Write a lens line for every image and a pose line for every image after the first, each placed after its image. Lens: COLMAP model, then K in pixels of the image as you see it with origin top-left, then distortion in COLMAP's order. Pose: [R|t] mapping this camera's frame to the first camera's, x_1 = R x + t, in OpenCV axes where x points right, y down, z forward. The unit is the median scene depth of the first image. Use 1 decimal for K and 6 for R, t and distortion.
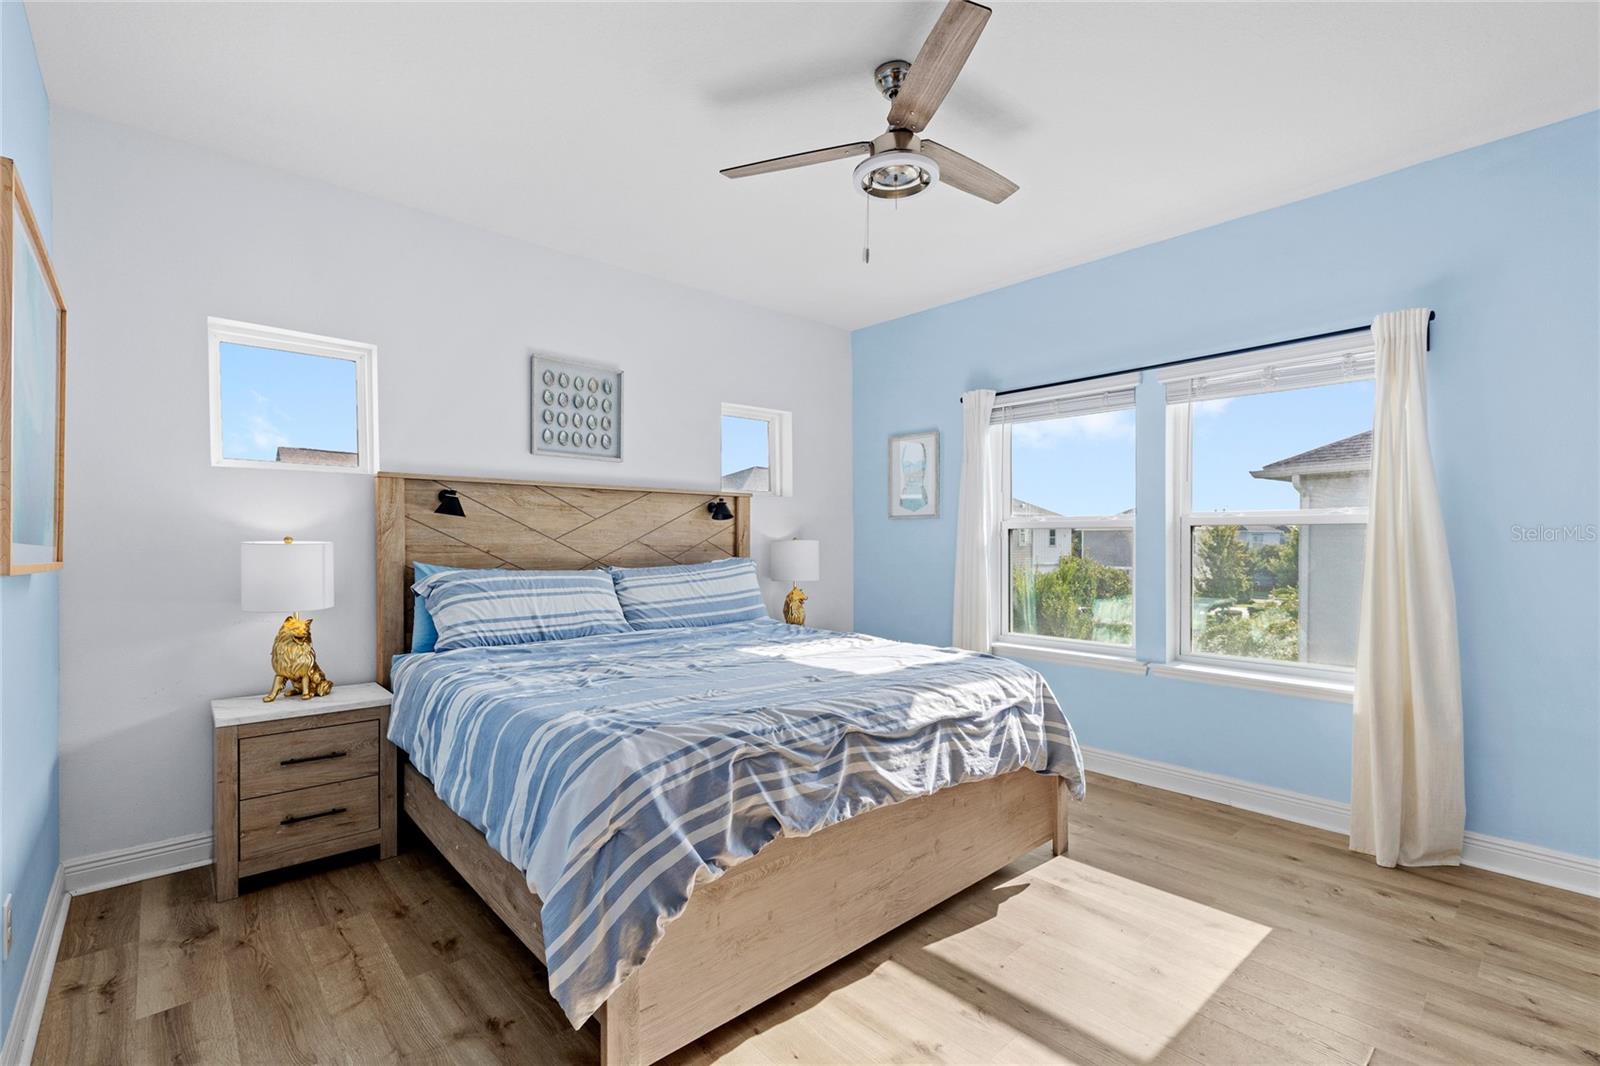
lens RADIAL K [[694.2, 0, 792.5], [0, 694.2, 536.4], [0, 0, 1]] dist [0.001028, 0.000015]
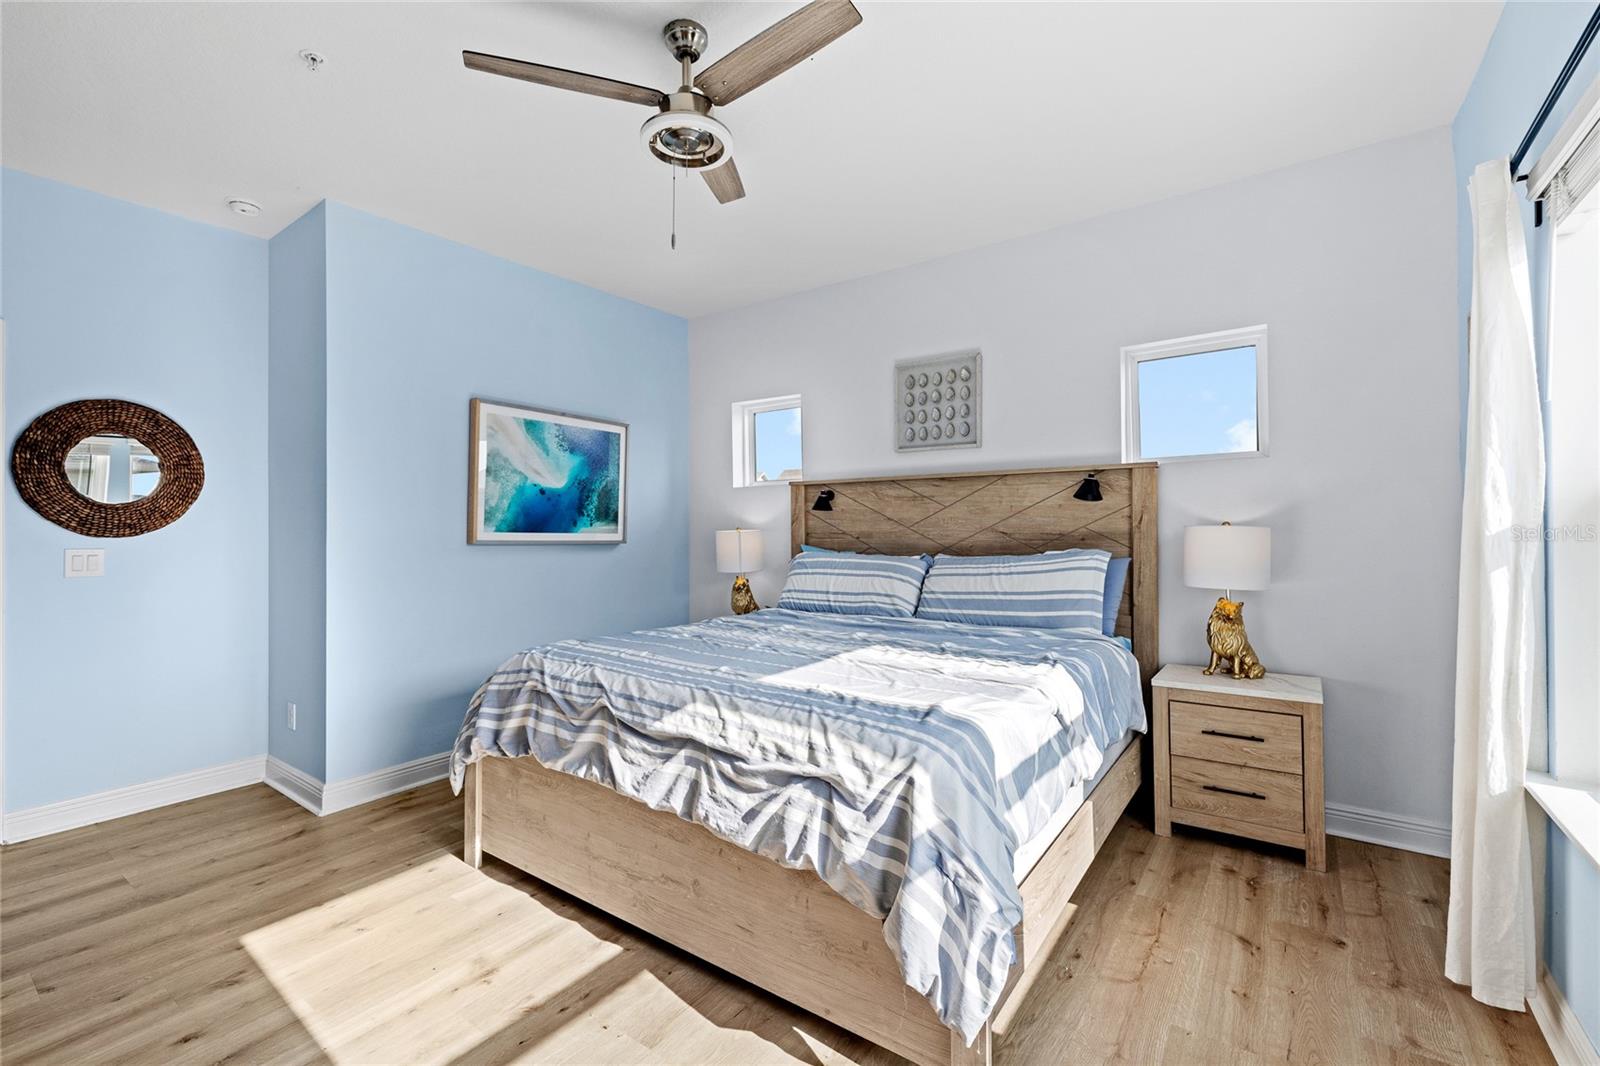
lens RADIAL K [[681.9, 0, 804.7], [0, 681.9, 514.1], [0, 0, 1]] dist [0.000787, 0.000004]
pose [[0.234192, -0.022889, -0.971921, 0.762865], [0.011956, 0.999715, -0.020663, 0.003899], [0.972117, -0.006782, 0.234399, 0.669155]]
